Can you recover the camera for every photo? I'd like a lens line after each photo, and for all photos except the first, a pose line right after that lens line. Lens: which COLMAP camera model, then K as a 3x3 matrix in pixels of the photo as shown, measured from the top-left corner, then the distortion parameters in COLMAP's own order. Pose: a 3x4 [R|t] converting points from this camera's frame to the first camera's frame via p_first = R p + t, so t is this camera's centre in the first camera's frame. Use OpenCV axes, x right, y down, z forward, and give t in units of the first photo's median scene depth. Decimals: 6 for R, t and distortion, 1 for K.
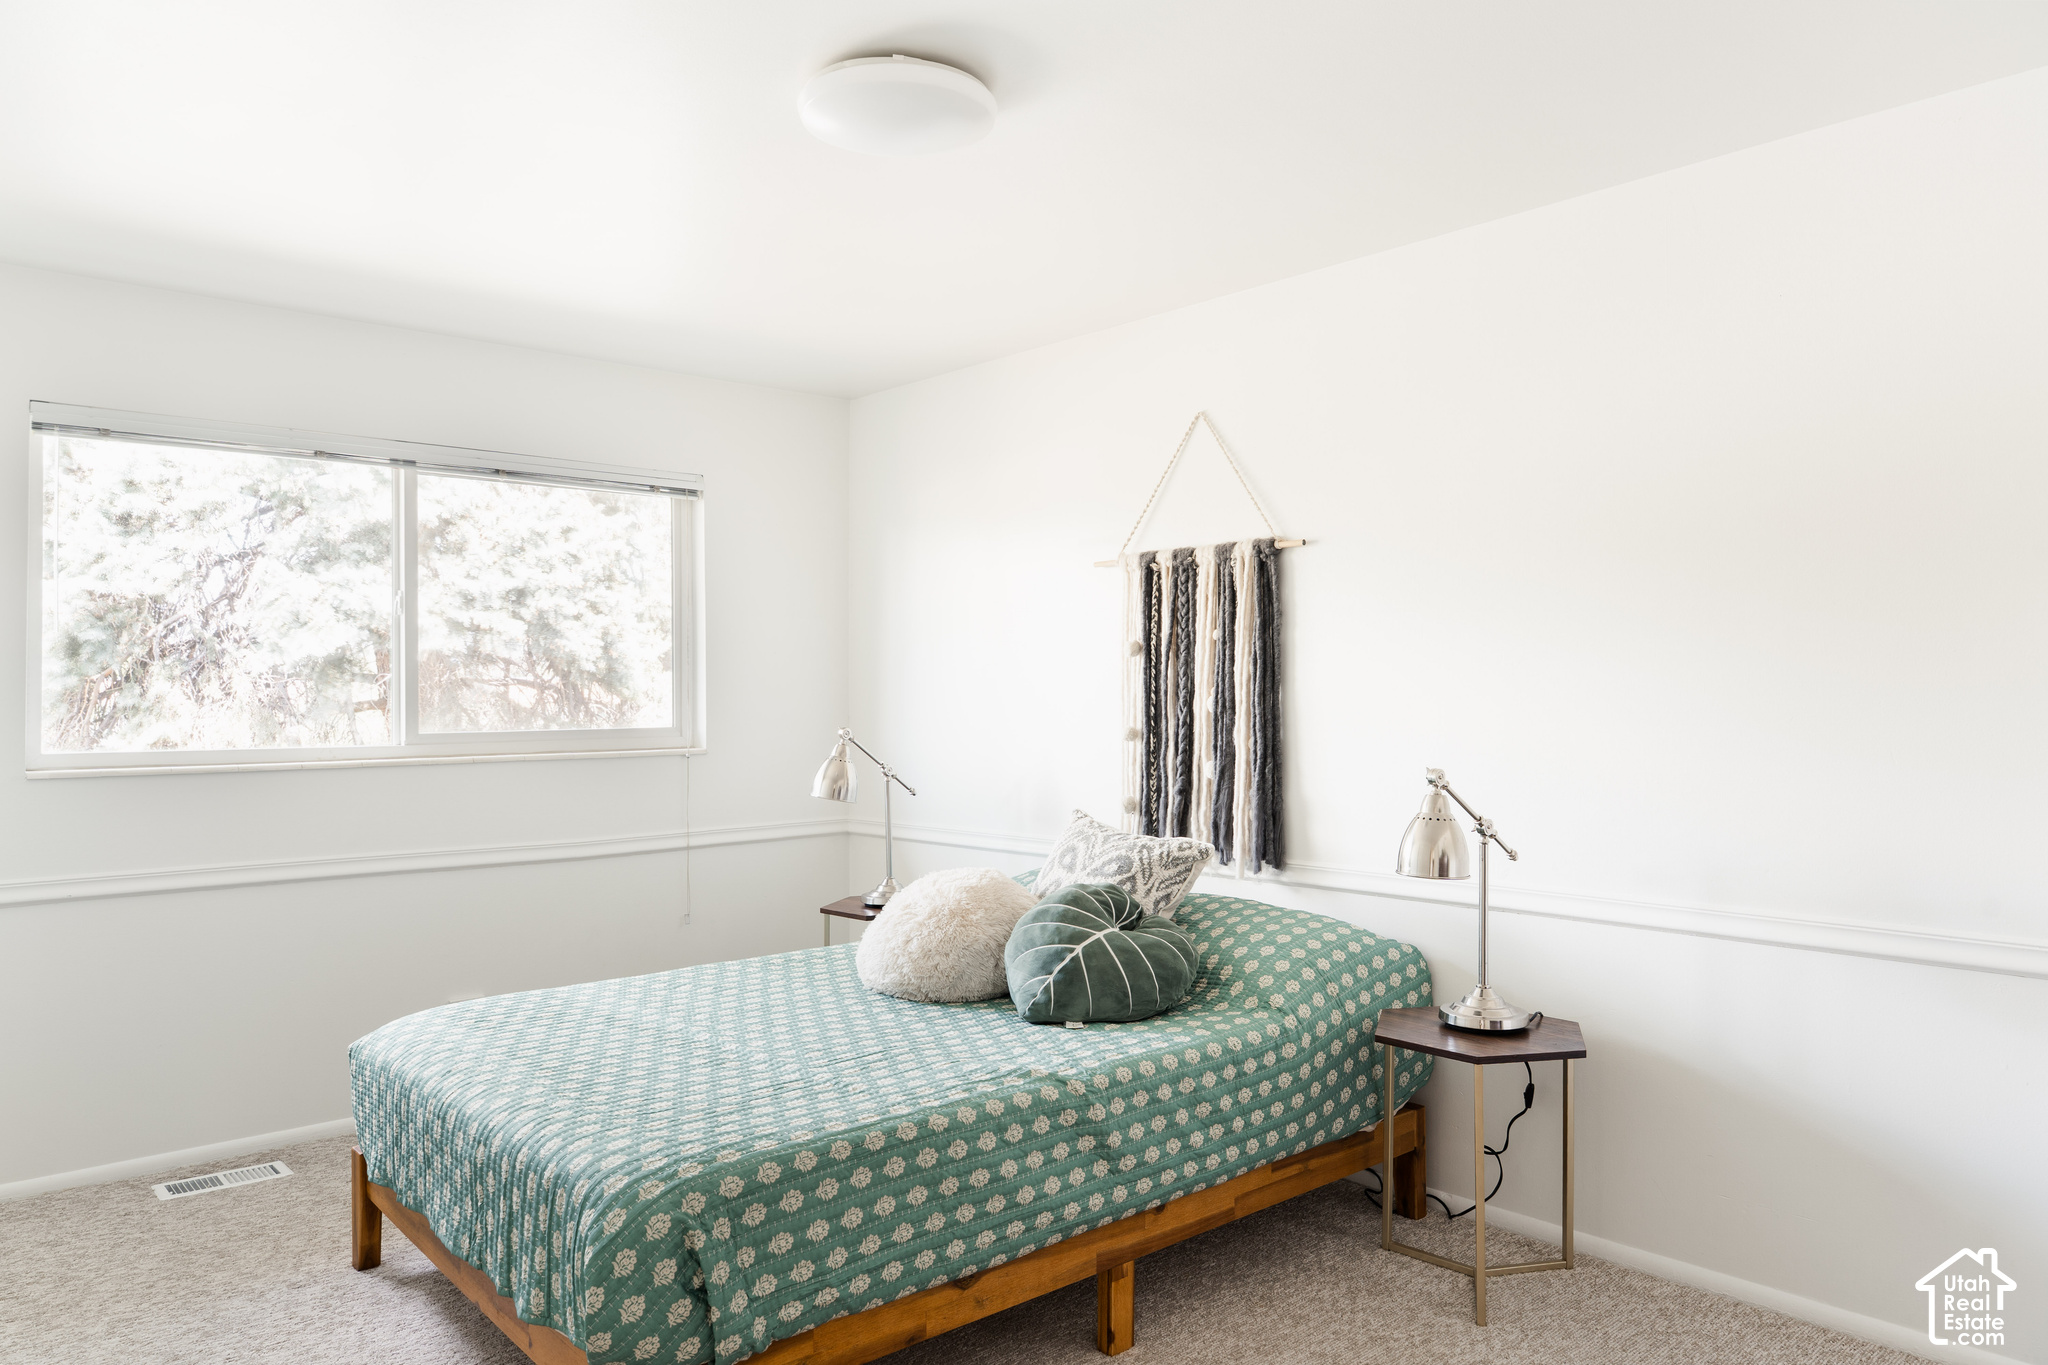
lens RADIAL K [[1385.7, 0, 1022.7], [0, 1385.7, 690.7], [0, 0, 1]] dist [-0.002504, -0.002972]
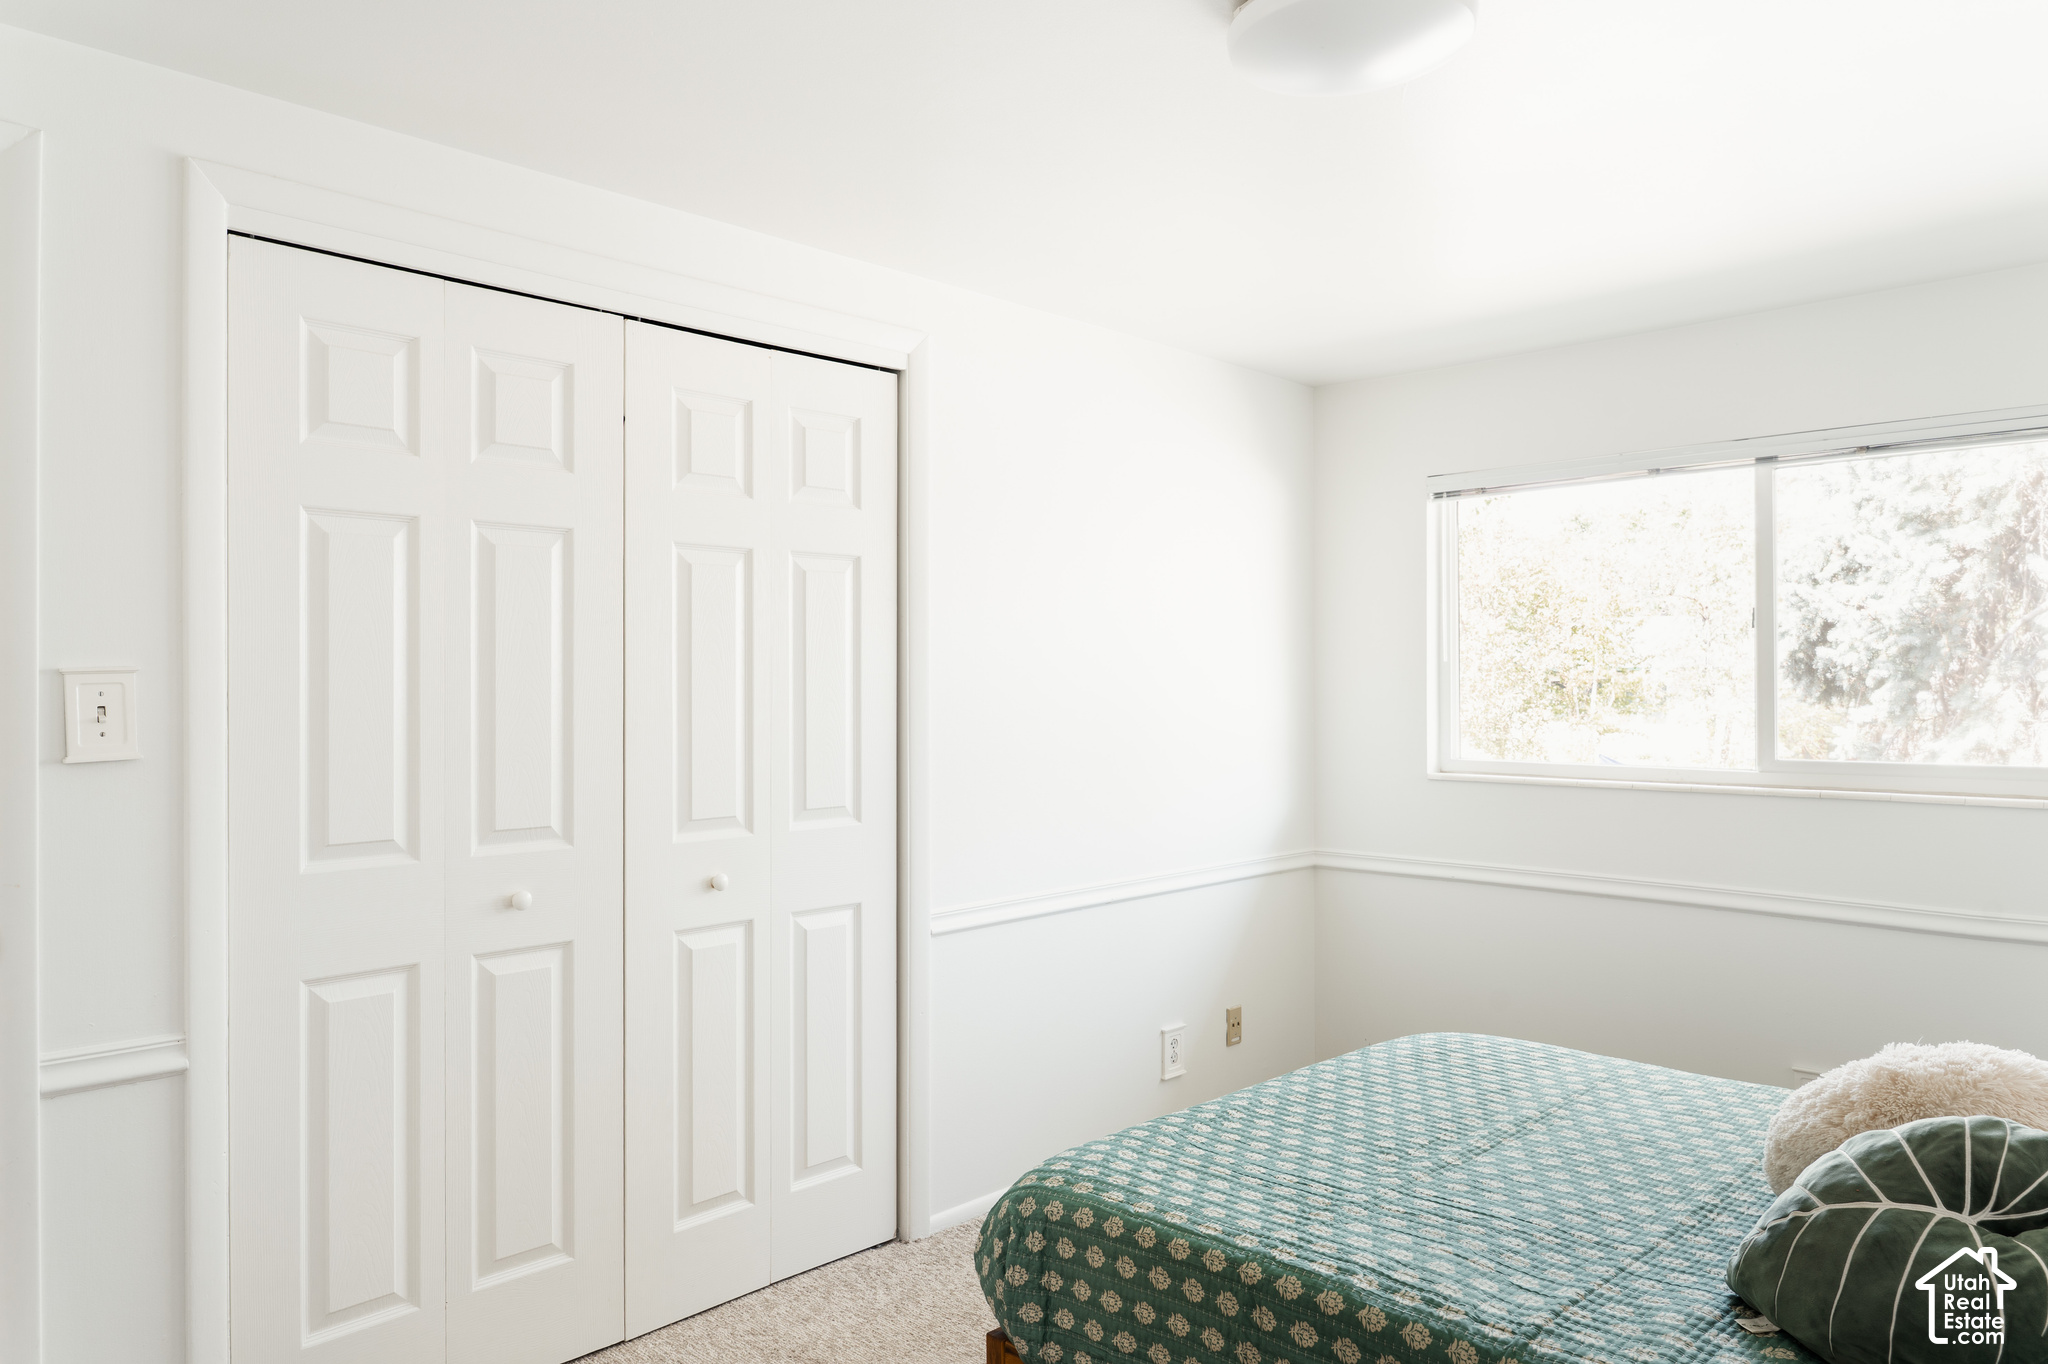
lens RADIAL K [[1385.7, 0, 1022.5], [0, 1385.7, 676.3], [0, 0, 1]] dist [-0.002504, -0.002972]
pose [[0.061824, -0.000189, -0.998087, 0.696132], [0.005198, 0.999986, 0.000133, -0.042197], [0.998074, -0.005196, 0.061824, 0.750689]]
